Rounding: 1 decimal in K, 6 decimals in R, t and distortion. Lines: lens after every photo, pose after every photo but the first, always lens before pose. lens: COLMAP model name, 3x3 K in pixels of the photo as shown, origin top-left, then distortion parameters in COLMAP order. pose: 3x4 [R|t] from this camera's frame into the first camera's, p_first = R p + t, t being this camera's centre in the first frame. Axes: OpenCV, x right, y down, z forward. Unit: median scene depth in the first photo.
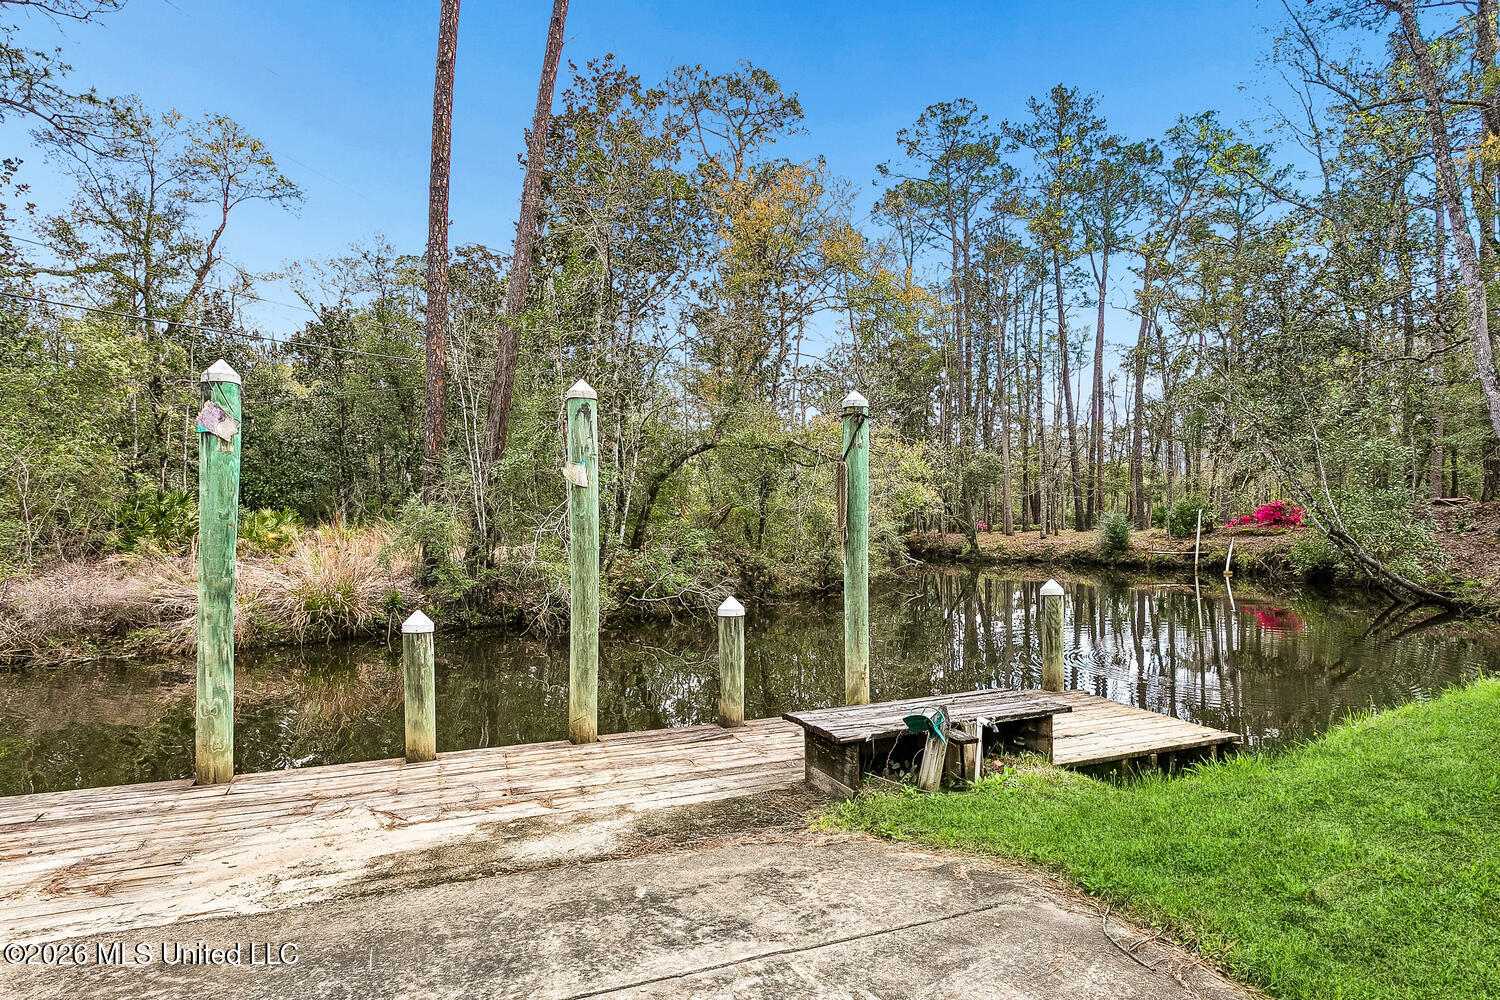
lens RADIAL K [[889.1, 0, 744.0], [0, 889.1, 499.3], [0, 0, 1]] dist [-0.000855, -0.000045]
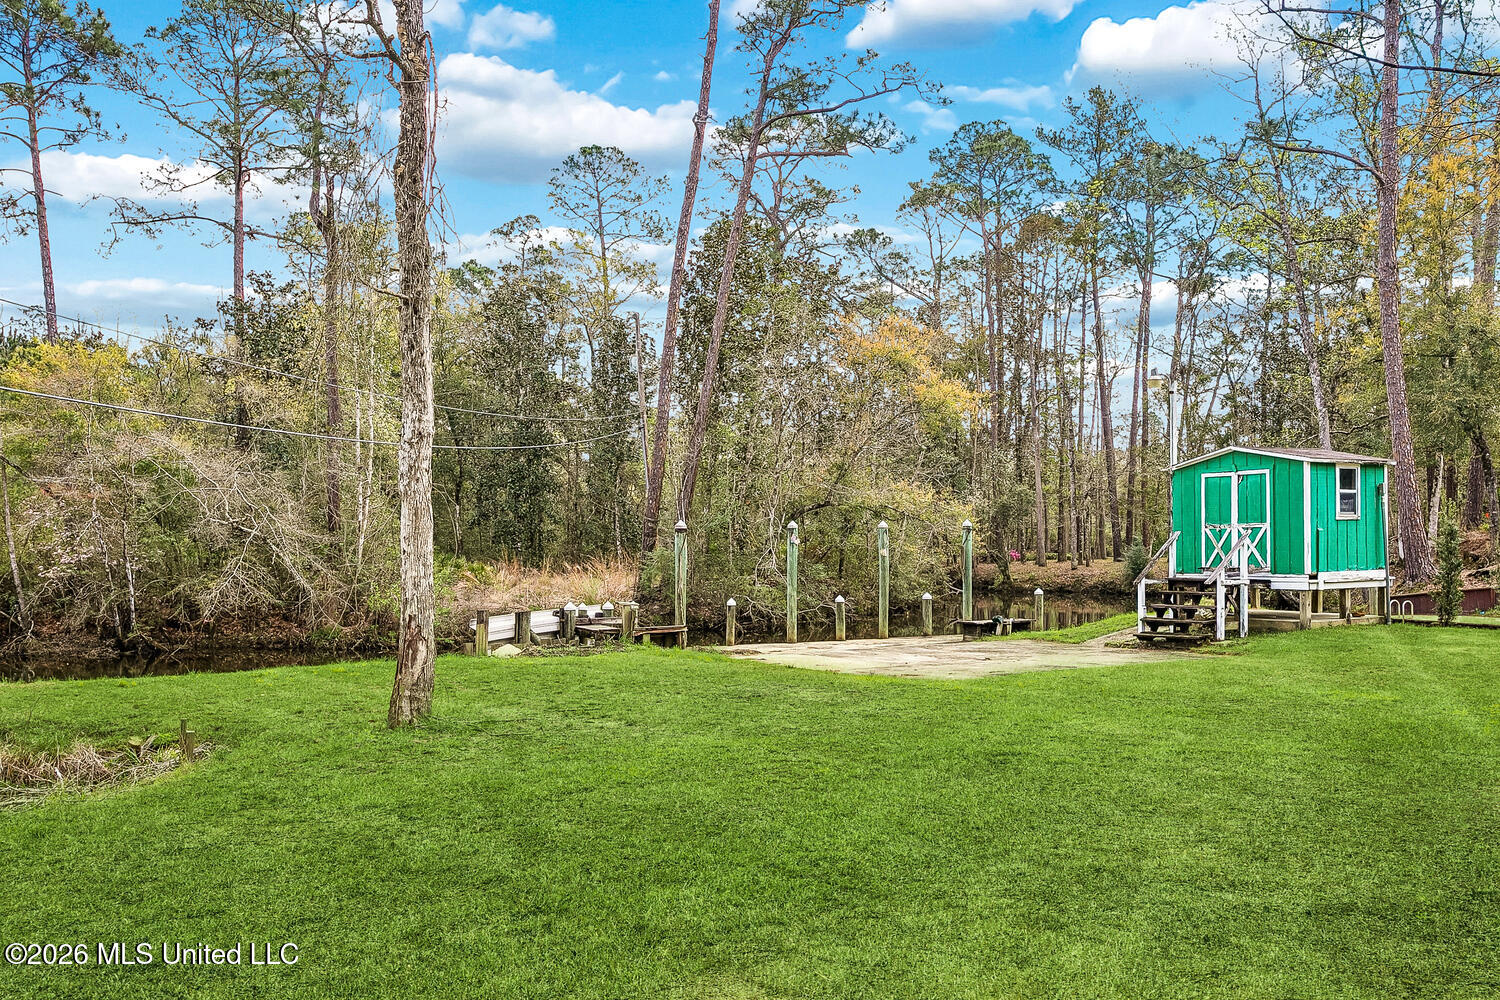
lens RADIAL K [[1356.1, 0, 753.0], [0, 1356.1, 502.2], [0, 0, 1]] dist [0.000387, 0.000089]
pose [[0.997563, 0.003746, 0.069673, -0.134767], [-0.003500, 0.999987, -0.003645, -0.025457], [-0.069686, 0.003392, 0.997563, -0.511730]]
